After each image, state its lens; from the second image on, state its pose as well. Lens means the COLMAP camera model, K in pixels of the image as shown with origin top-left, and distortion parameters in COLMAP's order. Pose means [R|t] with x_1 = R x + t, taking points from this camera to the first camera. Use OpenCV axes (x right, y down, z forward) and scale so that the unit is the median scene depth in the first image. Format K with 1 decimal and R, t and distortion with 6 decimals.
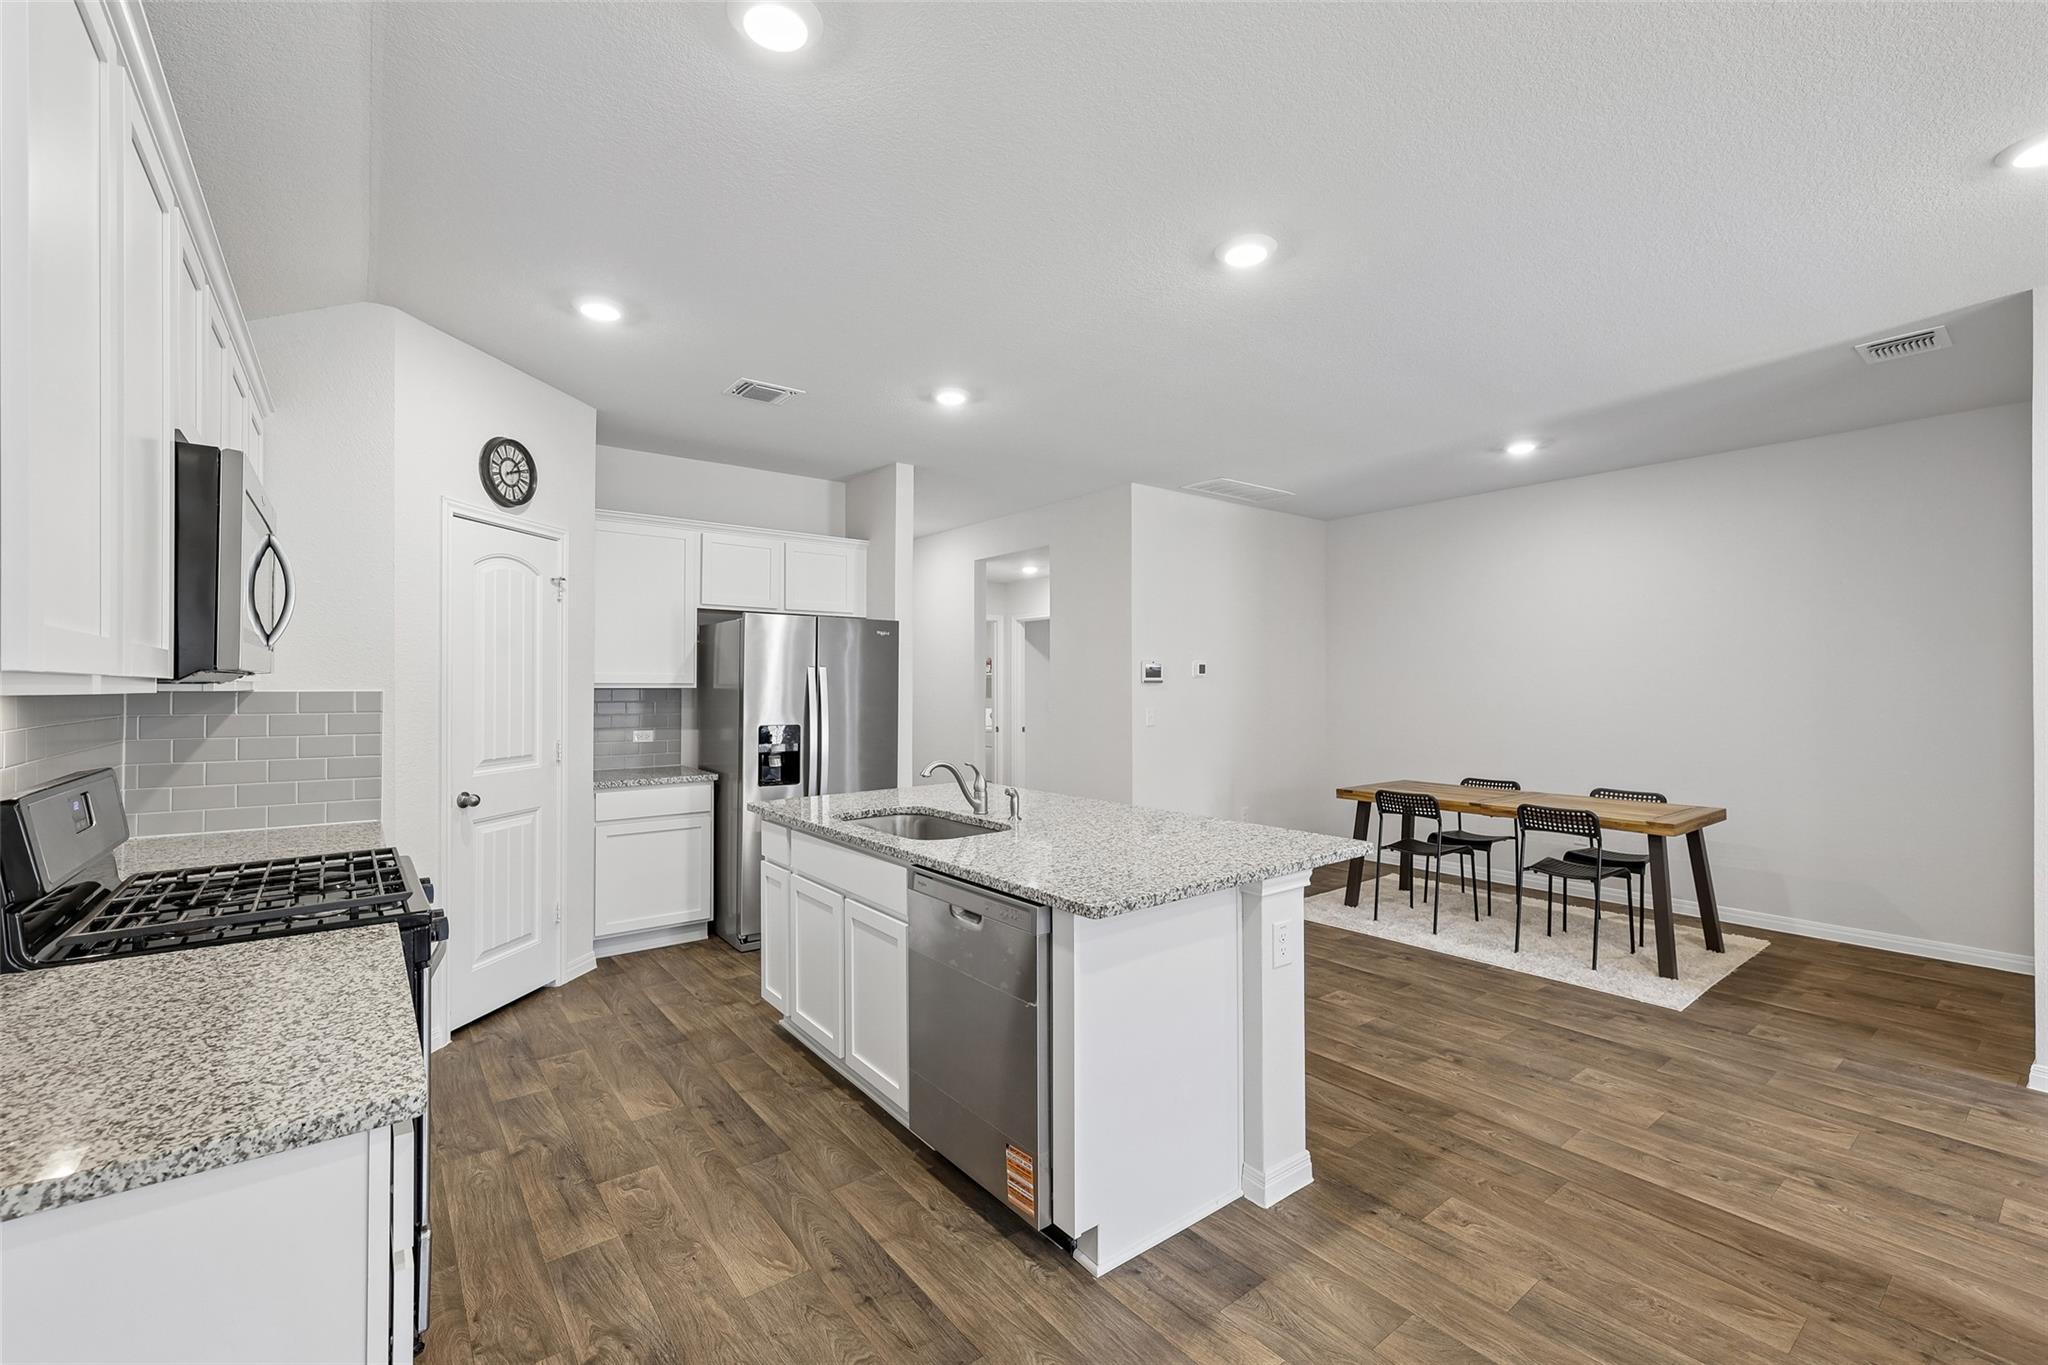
lens RADIAL K [[863.6, 0, 1028.9], [0, 863.6, 682.5], [0, 0, 1]] dist [-0.004546, 0.001605]
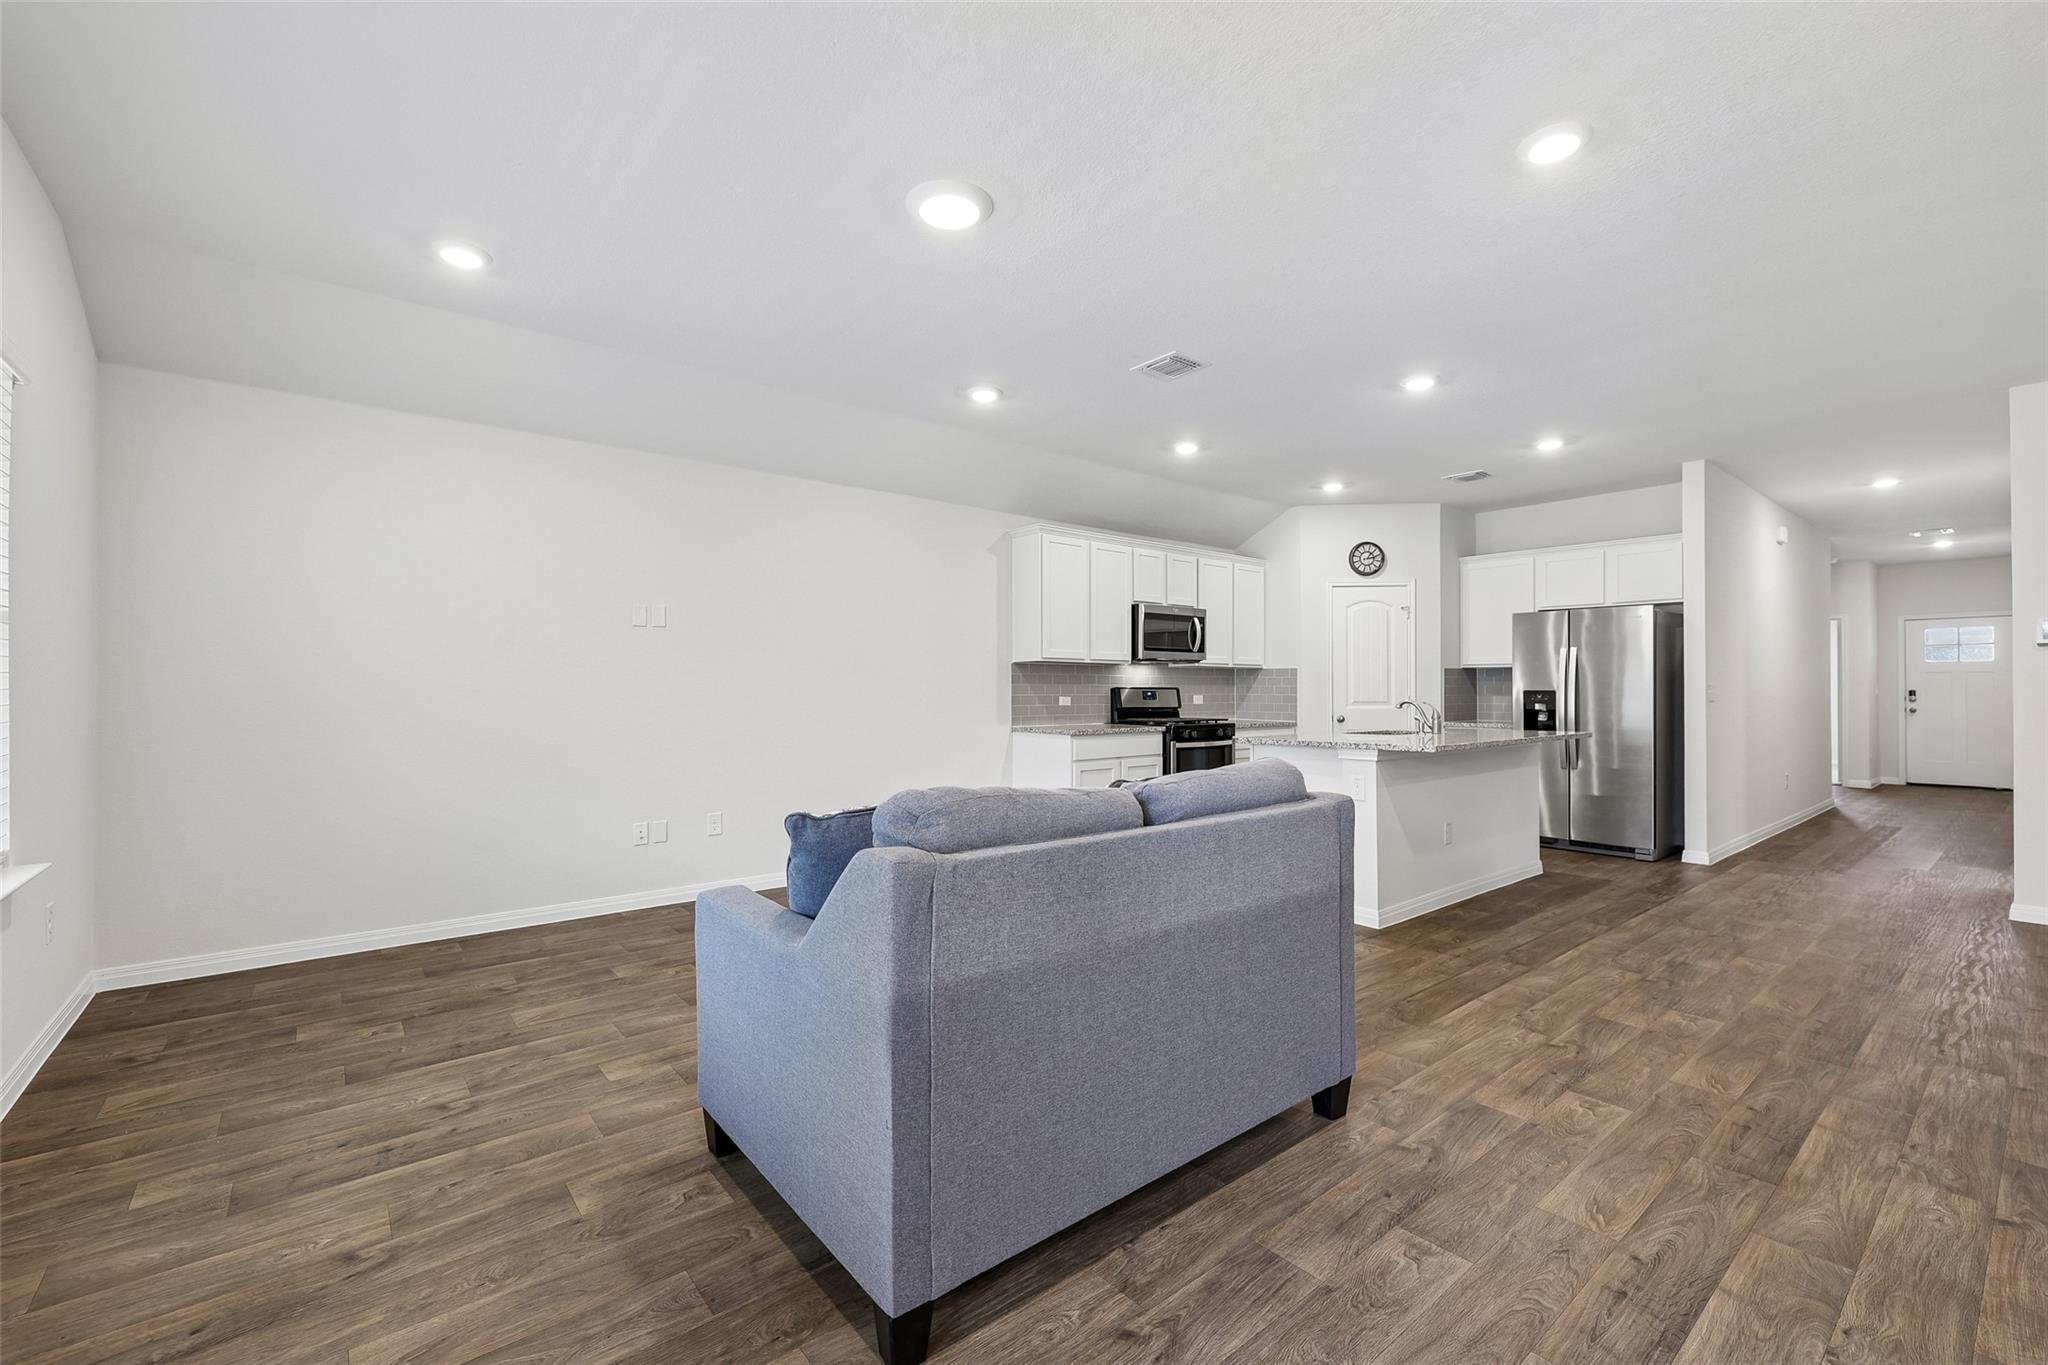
lens RADIAL K [[863.6, 0, 1020.3], [0, 863.6, 679.1], [0, 0, 1]] dist [-0.004546, 0.001605]
pose [[0.019058, -0.012158, -0.999744, 1.278957], [0.001764, 0.999925, -0.012127, 0.054345], [0.999817, -0.001533, 0.019078, 0.145463]]
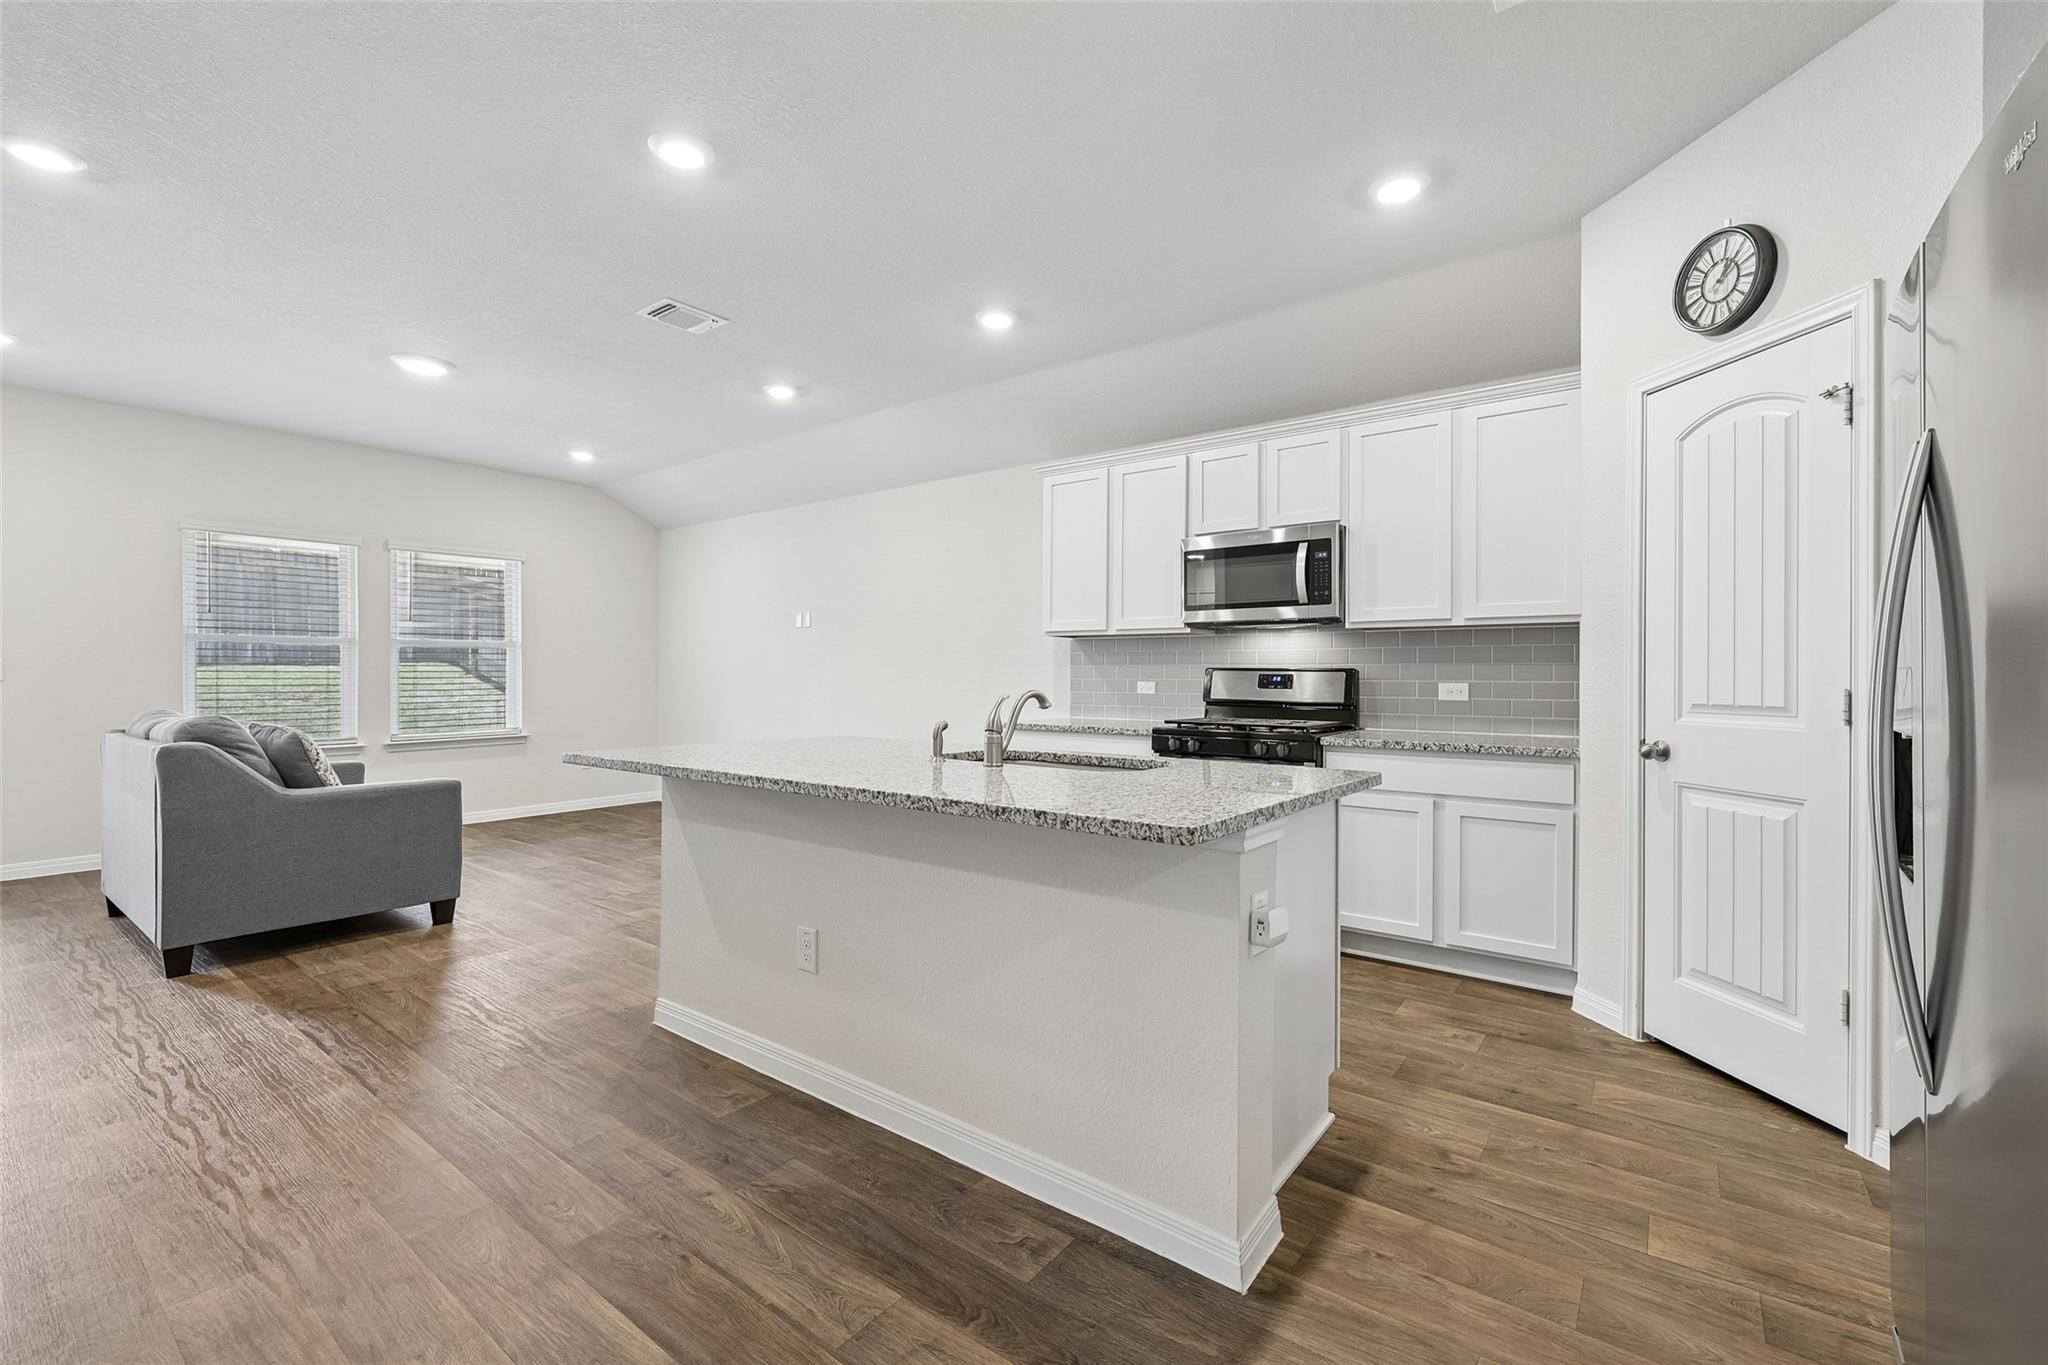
lens RADIAL K [[863.6, 0, 1038.0], [0, 863.6, 687.2], [0, 0, 1]] dist [-0.004546, 0.001605]
pose [[-0.965013, 0.002748, -0.262189, 0.081596], [-0.001169, 0.999890, 0.014781, 0.058883], [0.262201, 0.014570, -0.964903, 1.401036]]
